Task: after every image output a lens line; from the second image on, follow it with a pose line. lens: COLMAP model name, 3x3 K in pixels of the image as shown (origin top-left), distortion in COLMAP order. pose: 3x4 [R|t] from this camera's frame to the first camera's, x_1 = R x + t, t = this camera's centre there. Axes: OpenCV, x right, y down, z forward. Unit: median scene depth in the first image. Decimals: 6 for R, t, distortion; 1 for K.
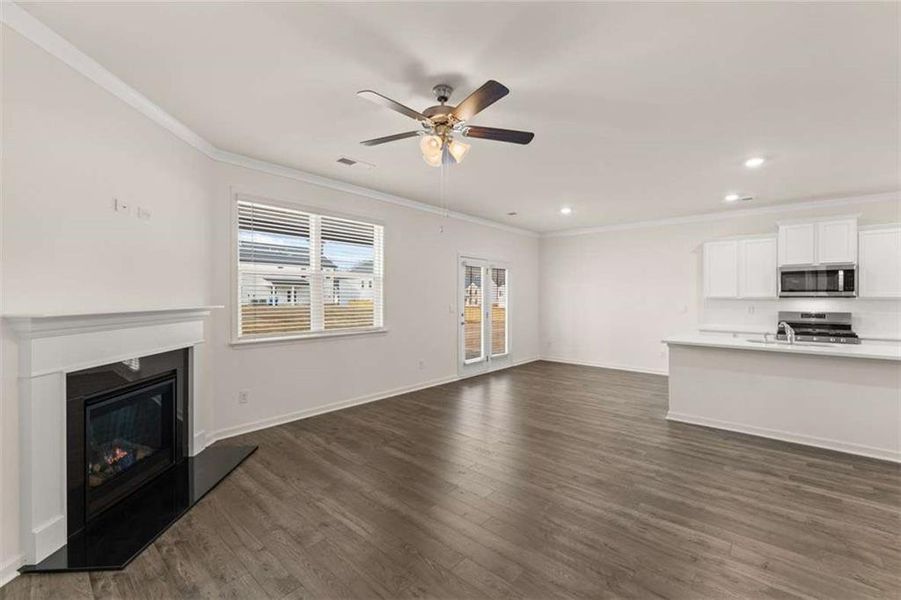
lens RADIAL K [[377.3, 0, 451.3], [0, 377.3, 299.0], [0, 0, 1]] dist [-0.001892, -0.000389]
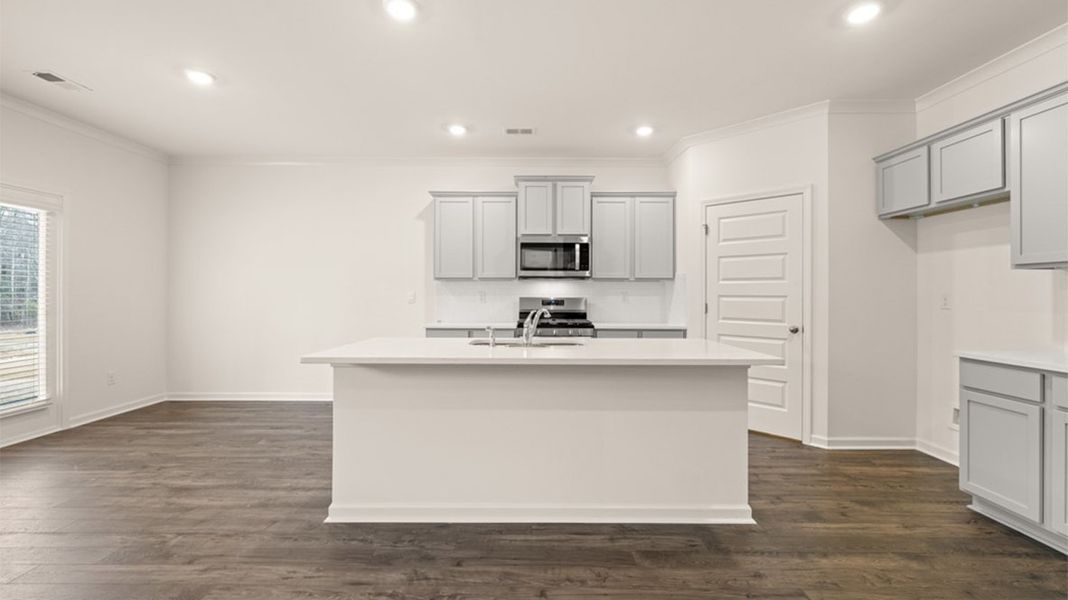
lens RADIAL K [[449.1, 0, 532.4], [0, 449.1, 291.2], [0, 0, 1]] dist [0.001797, -0.000804]
pose [[0.749471, 0.002049, 0.662034, 0.342633], [0.002723, 0.999977, -0.006178, 0.029715], [-0.662031, 0.006432, 0.749449, 0.358885]]
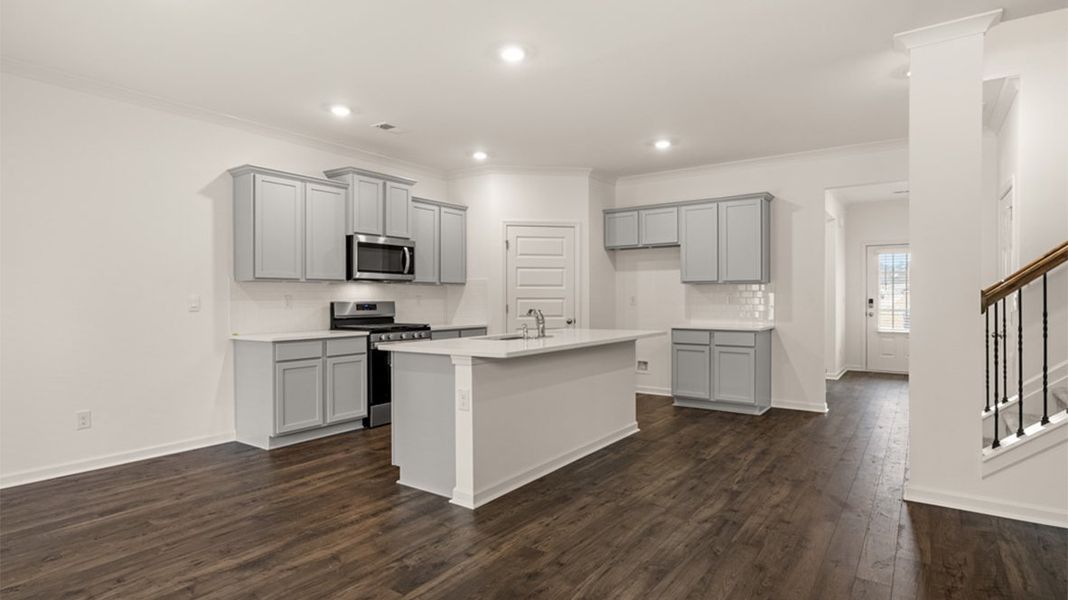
lens RADIAL K [[548.7, 0, 532.7], [0, 548.7, 305.9], [0, 0, 1]] dist [-0.002931, 0.000383]
pose [[-0.106420, -0.018732, 0.994145, -0.140925], [0.006646, 0.999787, 0.019550, 0.026627], [-0.994299, 0.008687, -0.106273, 0.868559]]
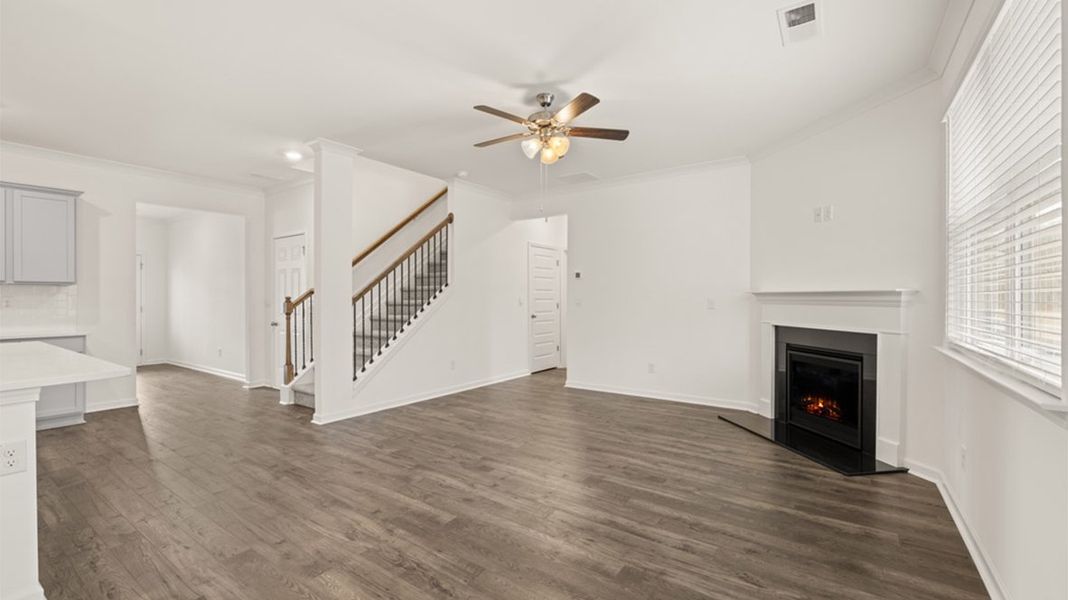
lens RADIAL K [[449.1, 0, 531.5], [0, 449.1, 297.4], [0, 0, 1]] dist [0.001797, -0.000804]
pose [[-0.994645, -0.001725, -0.103332, 0.148627], [-0.001908, 0.999997, 0.001670, 0.025396], [0.103328, 0.001859, -0.994646, 1.269543]]
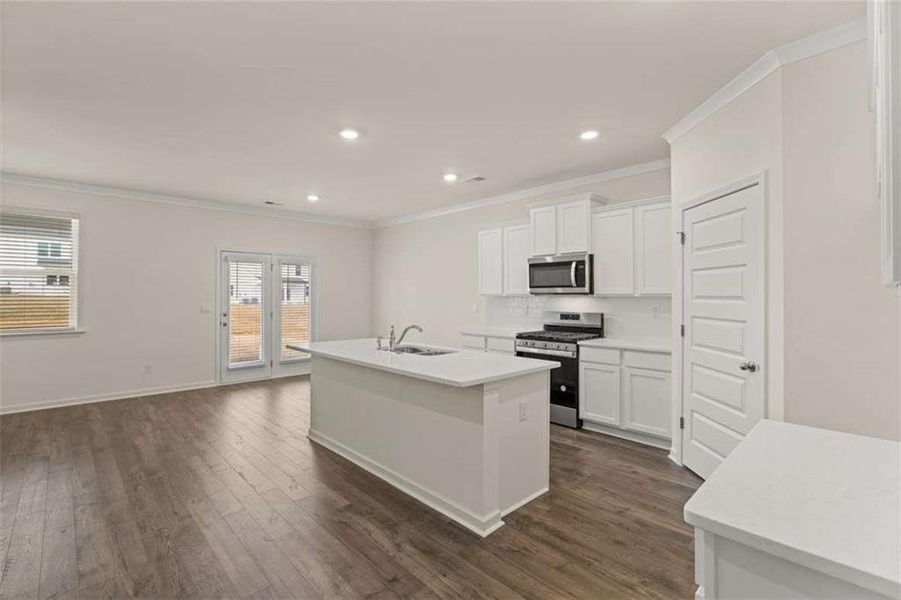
lens RADIAL K [[405.2, 0, 448.2], [0, 405.2, 291.5], [0, 0, 1]] dist [-0.006389, 0.000790]
pose [[0.996153, -0.003125, -0.087578, 0.846911], [0.001633, 0.999852, -0.017101, 0.004313], [0.087618, 0.016892, 0.996011, 0.092788]]
